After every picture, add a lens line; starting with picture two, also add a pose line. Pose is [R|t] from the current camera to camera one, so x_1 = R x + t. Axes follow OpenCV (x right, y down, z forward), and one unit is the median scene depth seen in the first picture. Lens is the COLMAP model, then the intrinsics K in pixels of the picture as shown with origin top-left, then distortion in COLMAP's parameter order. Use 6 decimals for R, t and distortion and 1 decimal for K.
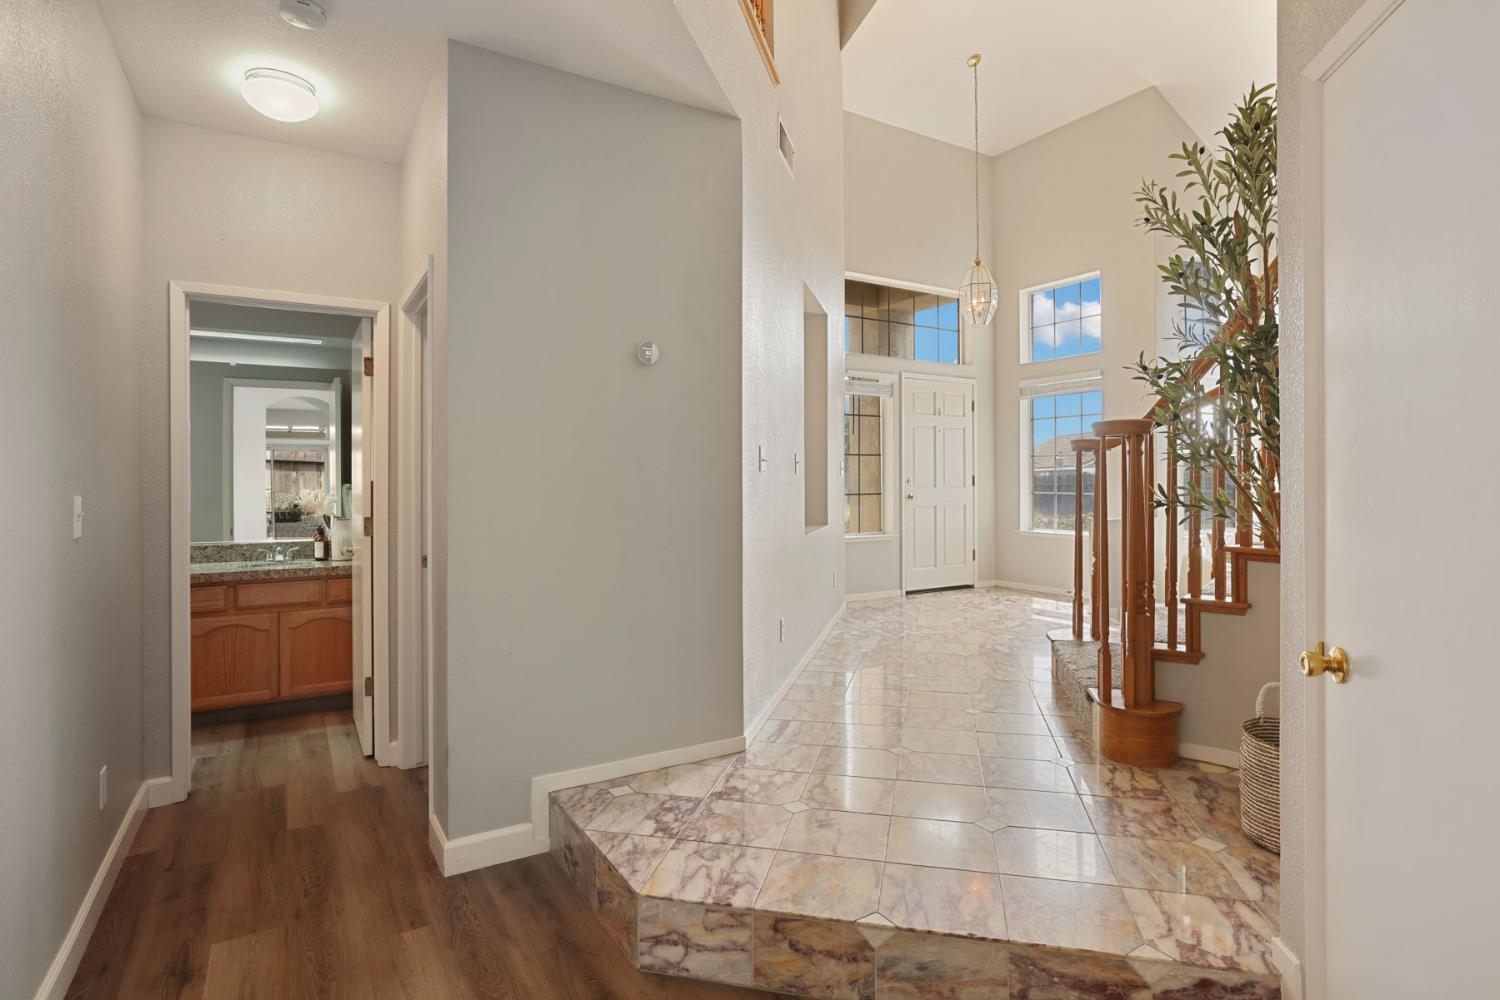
lens RADIAL K [[758.5, 0, 748.9], [0, 758.5, 473.1], [0, 0, 1]] dist [-0.015060, 0.009034]
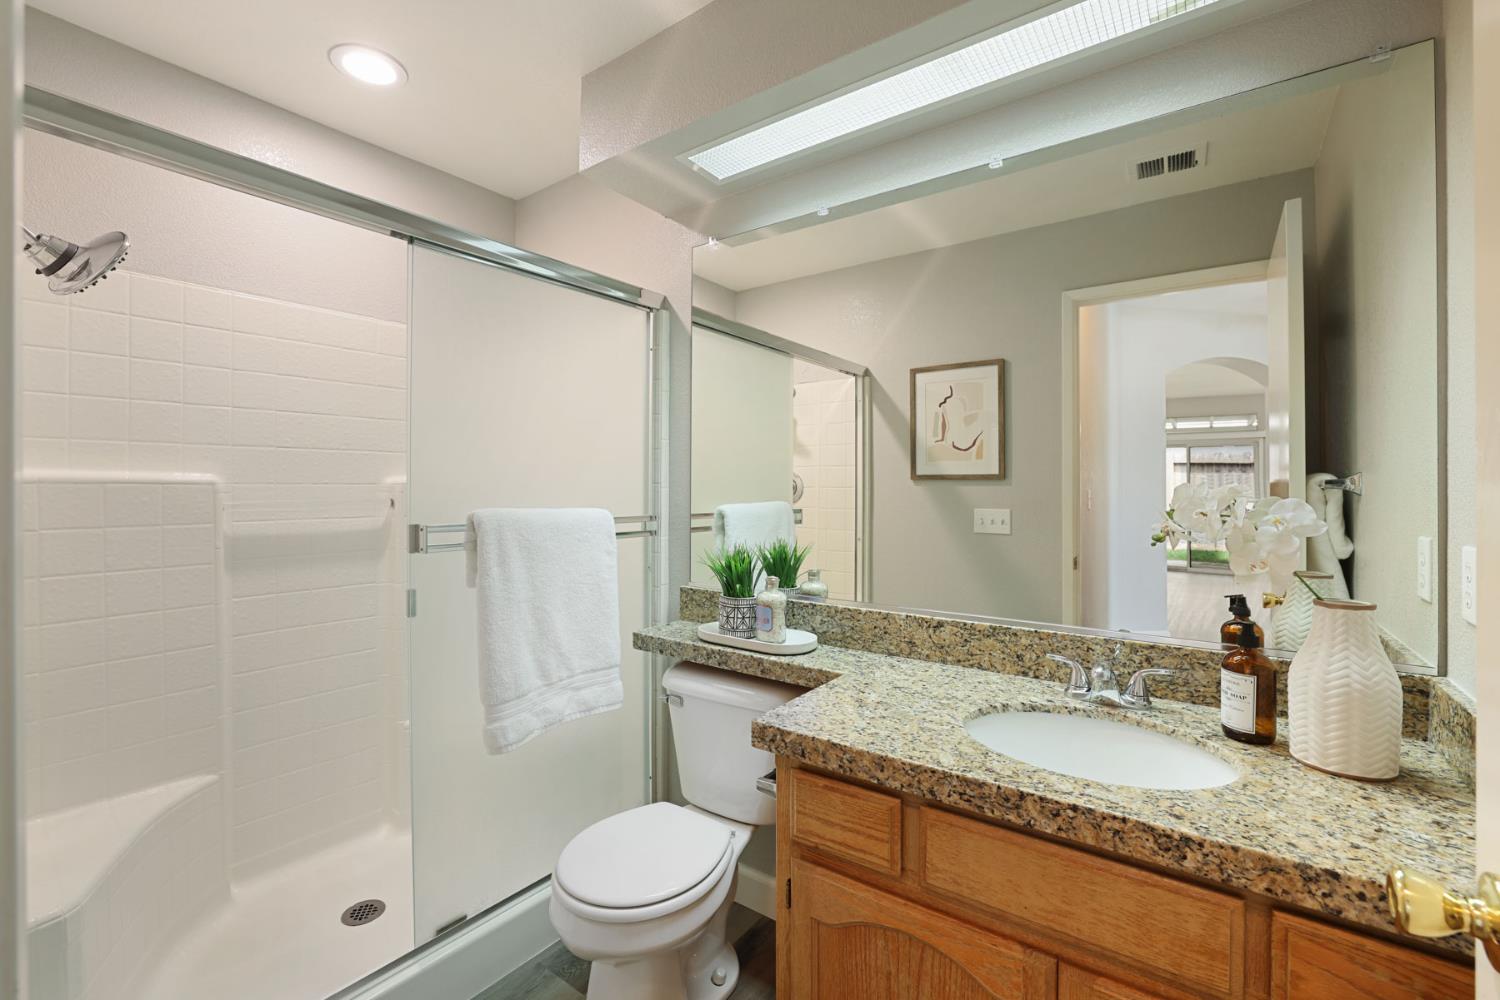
lens RADIAL K [[656.2, 0, 750.6], [0, 656.2, 493.7], [0, 0, 1]] dist [-0.029513, 0.005542]
pose [[0.383680, 0.002405, -0.923463, -0.433566], [0.007042, 0.999960, 0.005530, 0.025025], [0.923439, -0.008625, 0.383647, 0.770275]]
